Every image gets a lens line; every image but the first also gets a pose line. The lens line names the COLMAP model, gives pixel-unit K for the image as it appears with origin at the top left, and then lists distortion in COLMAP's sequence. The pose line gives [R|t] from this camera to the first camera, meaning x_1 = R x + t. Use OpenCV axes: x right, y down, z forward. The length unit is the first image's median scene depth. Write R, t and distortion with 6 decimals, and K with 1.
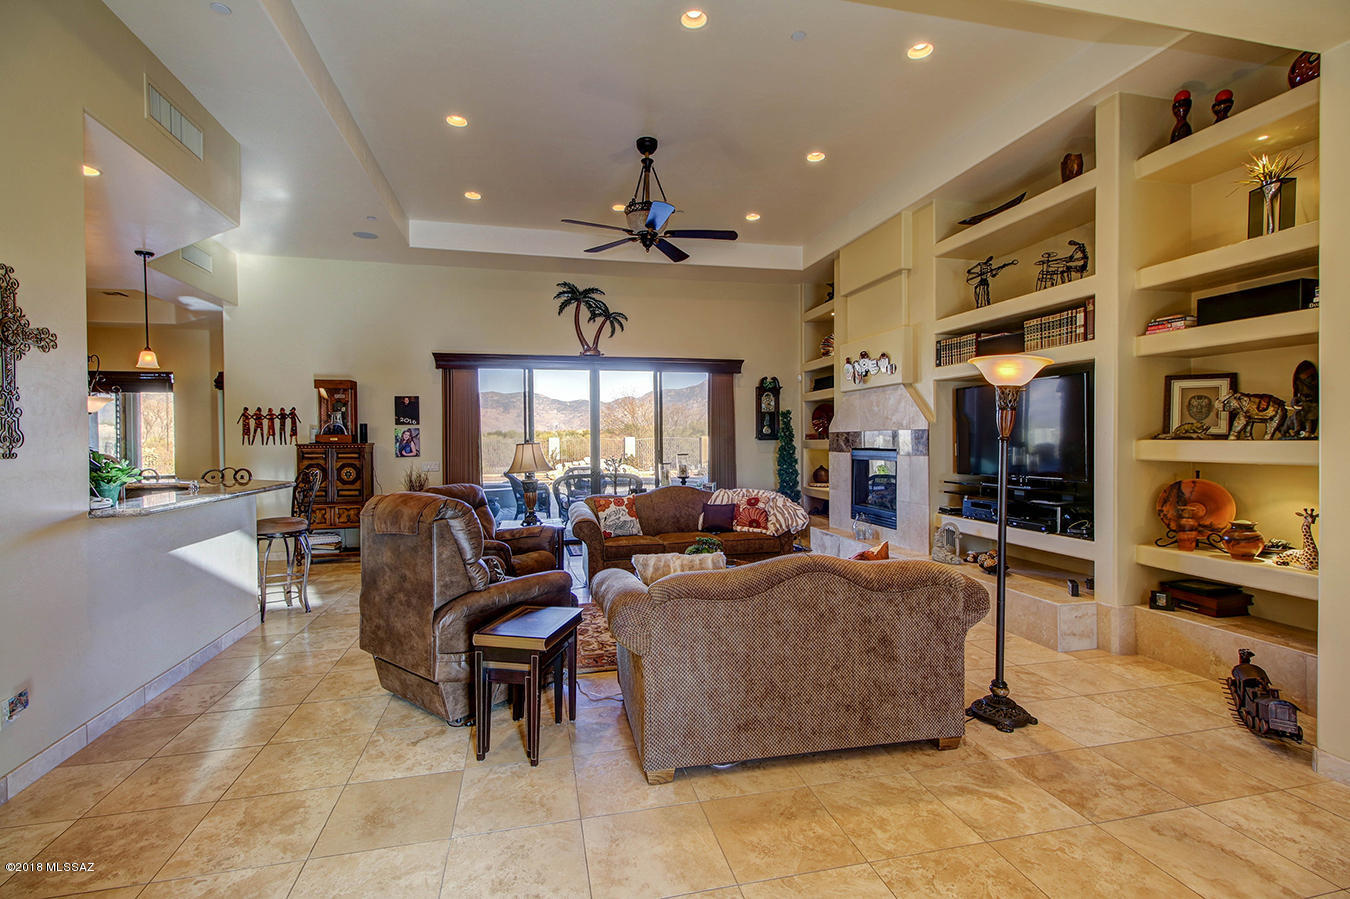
lens RADIAL K [[623.6, 0, 645.3], [0, 623.6, 439.9], [0, 0, 1]] dist [0.015538, -0.007383]
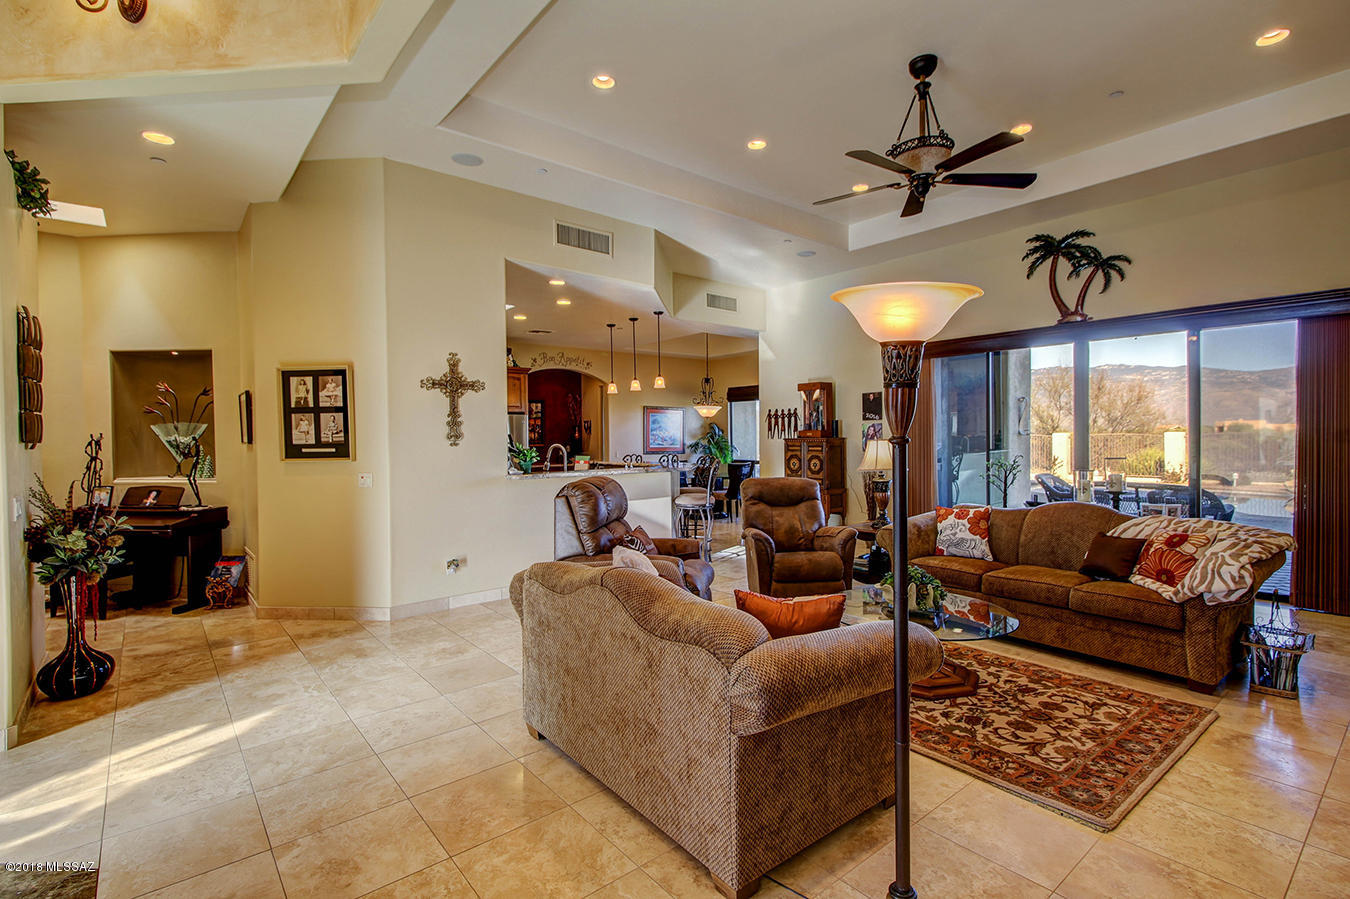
lens RADIAL K [[623.6, 0, 674.6], [0, 623.6, 444.9], [0, 0, 1]] dist [0.015538, -0.007383]
pose [[0.454200, 0.015912, -0.890758, 0.404172], [0.003174, 0.999805, 0.019479, -0.004429], [0.890894, -0.011674, 0.454061, 0.247990]]
